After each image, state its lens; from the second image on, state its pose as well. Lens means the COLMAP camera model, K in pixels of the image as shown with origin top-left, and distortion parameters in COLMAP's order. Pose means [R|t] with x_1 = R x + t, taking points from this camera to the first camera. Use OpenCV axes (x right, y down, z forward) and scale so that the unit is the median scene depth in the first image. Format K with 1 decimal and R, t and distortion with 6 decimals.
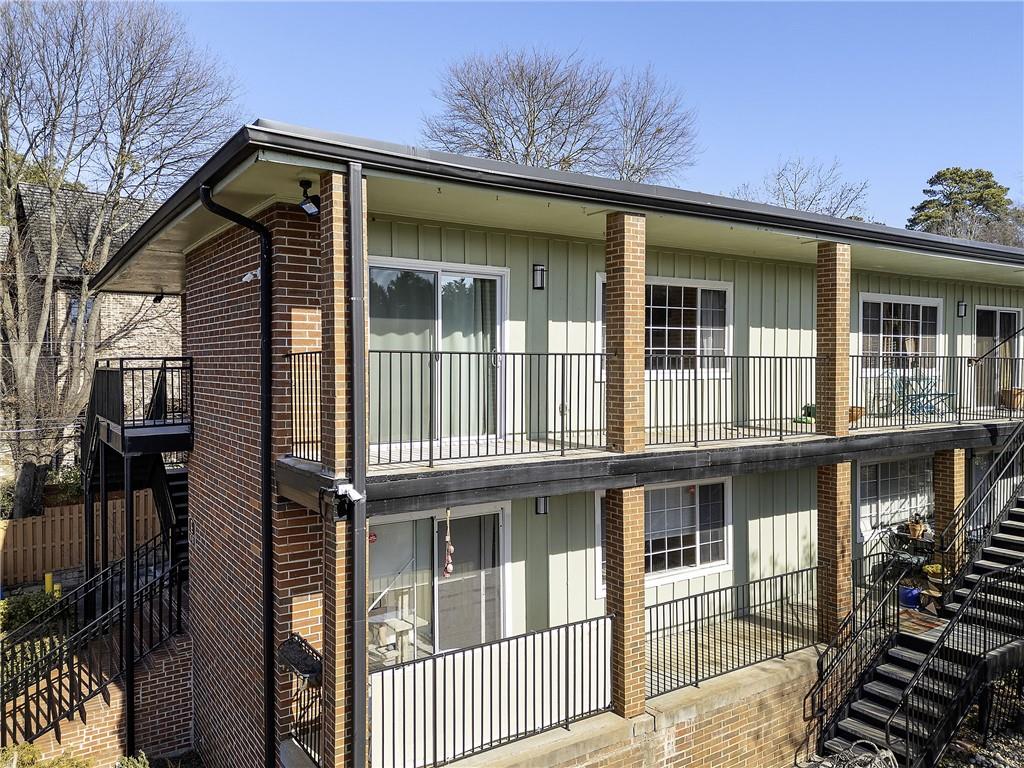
lens RADIAL K [[712.7, 0, 473.9], [0, 712.7, 382.3], [0, 0, 1]] dist [0.031172, -0.005531]
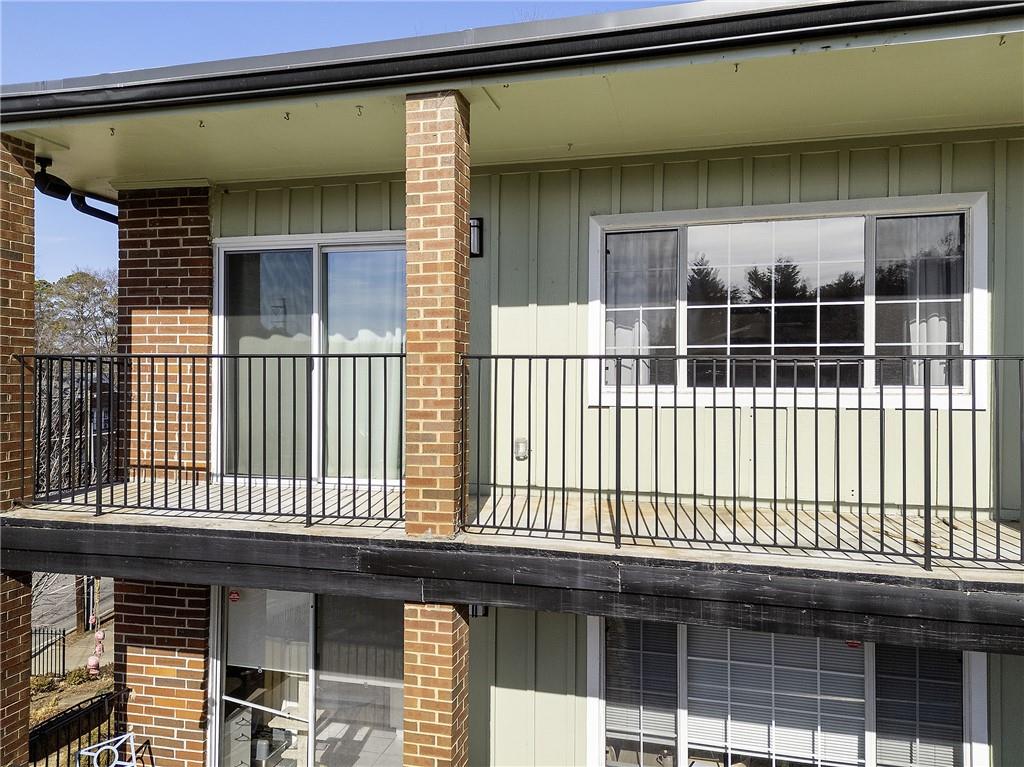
lens RADIAL K [[712.7, 0, 473.9], [0, 712.7, 381.8], [0, 0, 1]] dist [0.031172, -0.005531]
pose [[0.716815, 0.004410, -0.697249, 0.445333], [-0.022428, 0.999608, -0.016734, -0.007646], [0.696902, 0.027633, 0.716634, 0.457095]]
